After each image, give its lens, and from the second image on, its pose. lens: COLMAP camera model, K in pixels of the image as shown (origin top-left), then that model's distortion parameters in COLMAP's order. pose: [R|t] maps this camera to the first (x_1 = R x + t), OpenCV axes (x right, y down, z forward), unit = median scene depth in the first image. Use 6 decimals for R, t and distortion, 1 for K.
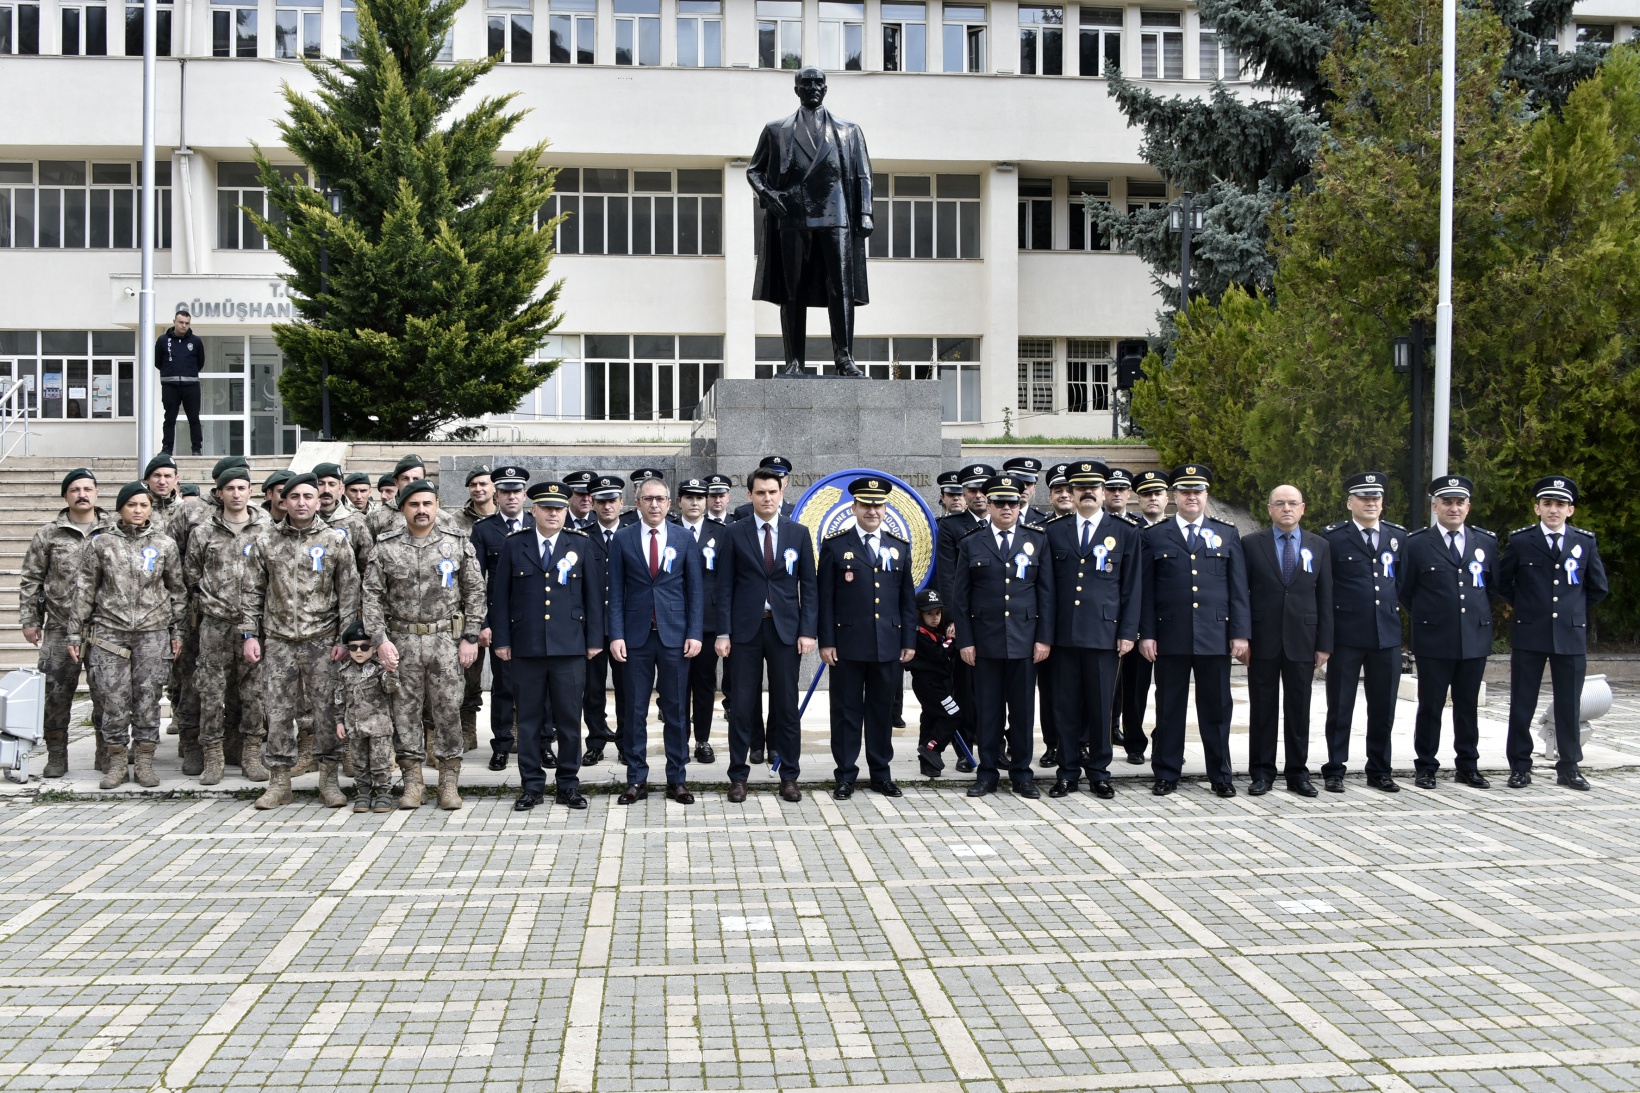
lens RADIAL K [[1495.5, 0, 797.1], [0, 1495.5, 530.5], [0, 0, 1]] dist [-0.040141, -0.002478]
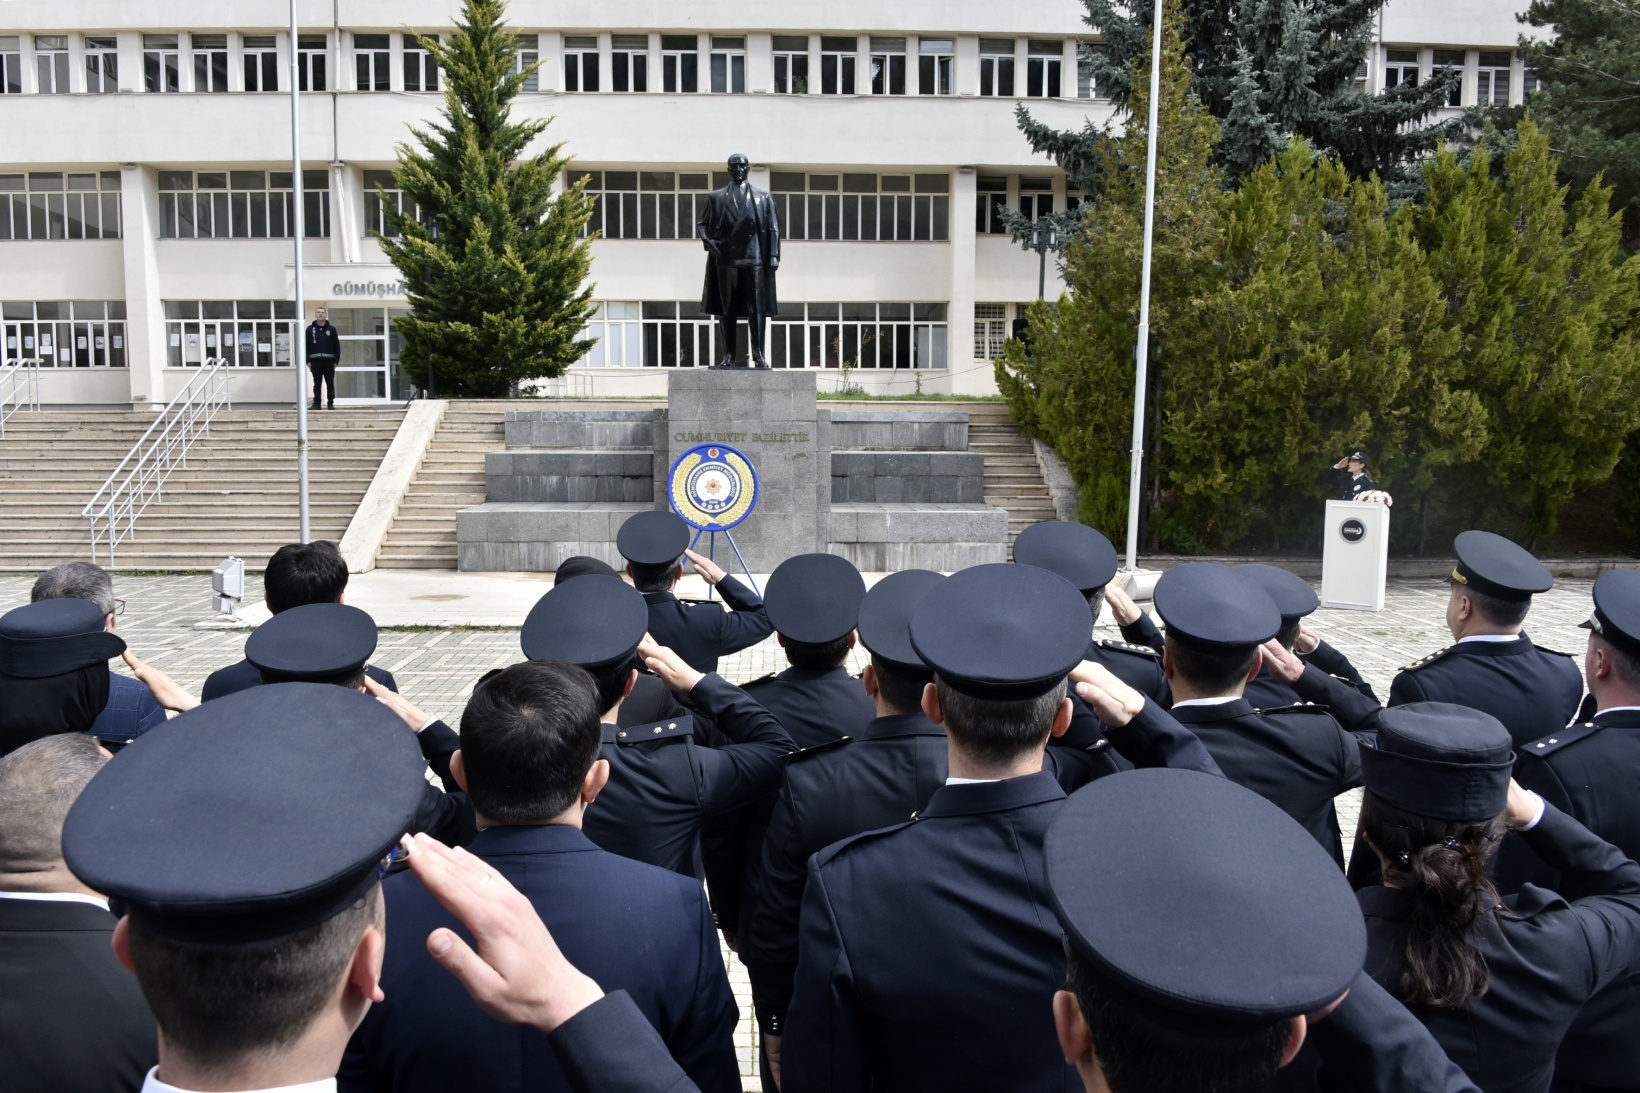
lens RADIAL K [[1302.6, 0, 825.8], [0, 1302.6, 562.8], [0, 0, 1]] dist [-0.060537, 0.006996]
pose [[0.998803, 0.010457, -0.047793, 0.127922], [-0.005697, 0.995103, 0.098682, -0.028069], [0.048591, -0.098292, 0.993971, -0.244901]]
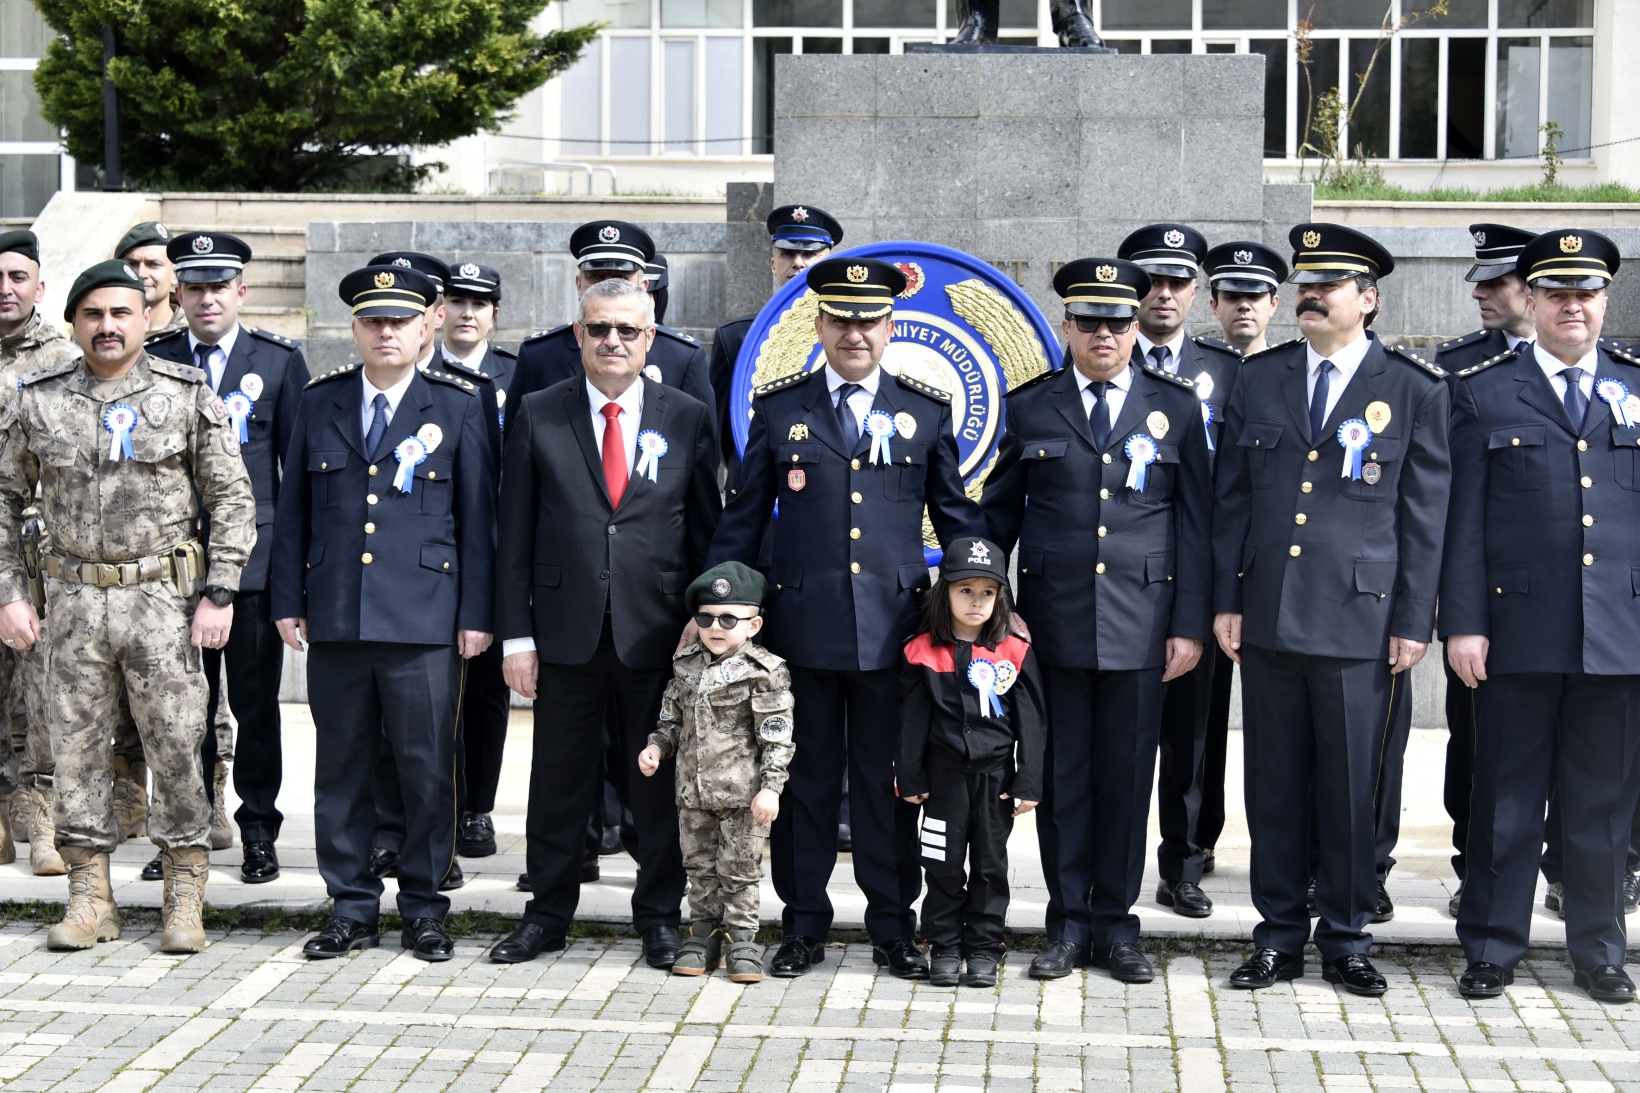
lens RADIAL K [[3026.2, 0, 820.0], [0, 3026.2, 546.5], [0, 0, 1]] dist [-0.055198, 0.345986]
pose [[0.984065, 0.022684, -0.176354, 0.096546], [-0.013491, 0.998495, 0.053151, 0.001294], [0.177295, -0.049925, 0.982891, 0.048071]]
